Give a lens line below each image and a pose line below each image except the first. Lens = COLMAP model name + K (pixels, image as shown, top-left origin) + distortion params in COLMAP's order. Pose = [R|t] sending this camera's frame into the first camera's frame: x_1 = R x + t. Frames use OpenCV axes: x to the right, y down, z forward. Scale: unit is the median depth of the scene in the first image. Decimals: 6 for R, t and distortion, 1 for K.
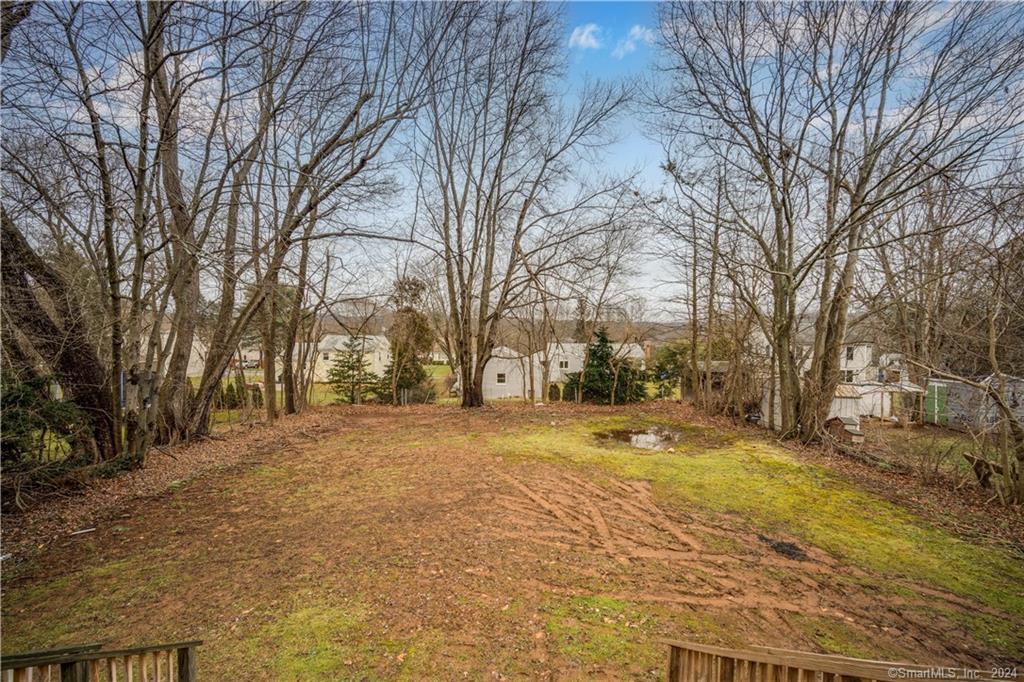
lens RADIAL K [[444.2, 0, 512.0], [0, 444.2, 341.0], [0, 0, 1]] dist [-0.001720, -0.000247]
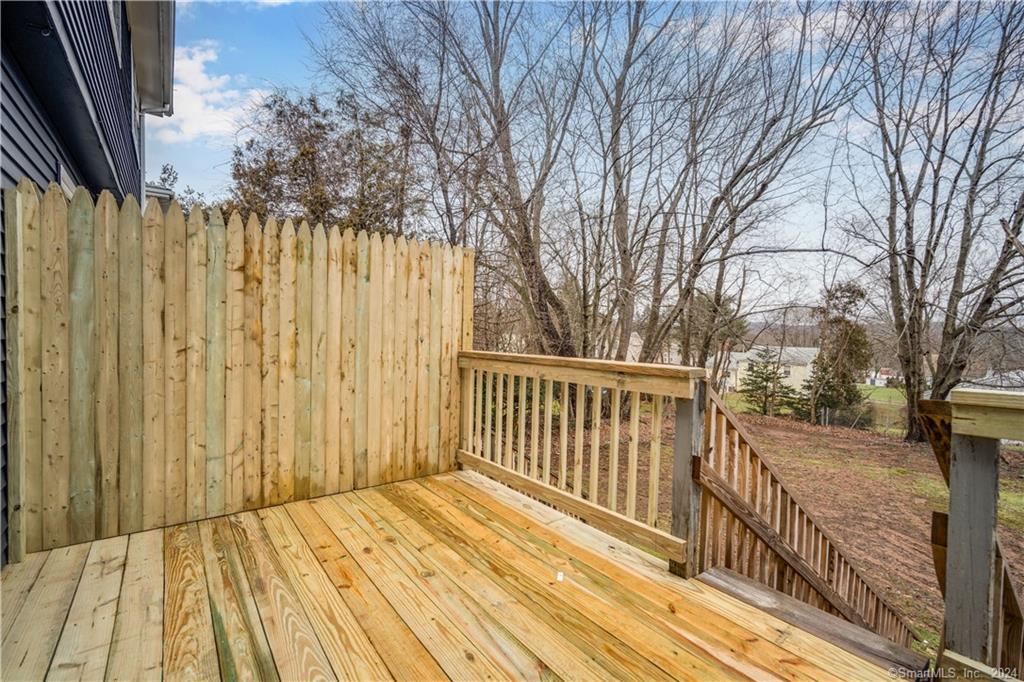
lens RADIAL K [[454.5, 0, 512.0], [0, 454.5, 344.3], [0, 0, 1]] dist [0.000988, 0.000030]
pose [[0.610607, 0.033088, -0.791242, 0.101944], [-0.042807, 0.999045, 0.008744, -0.002243], [0.790776, 0.028531, 0.611440, -0.084157]]
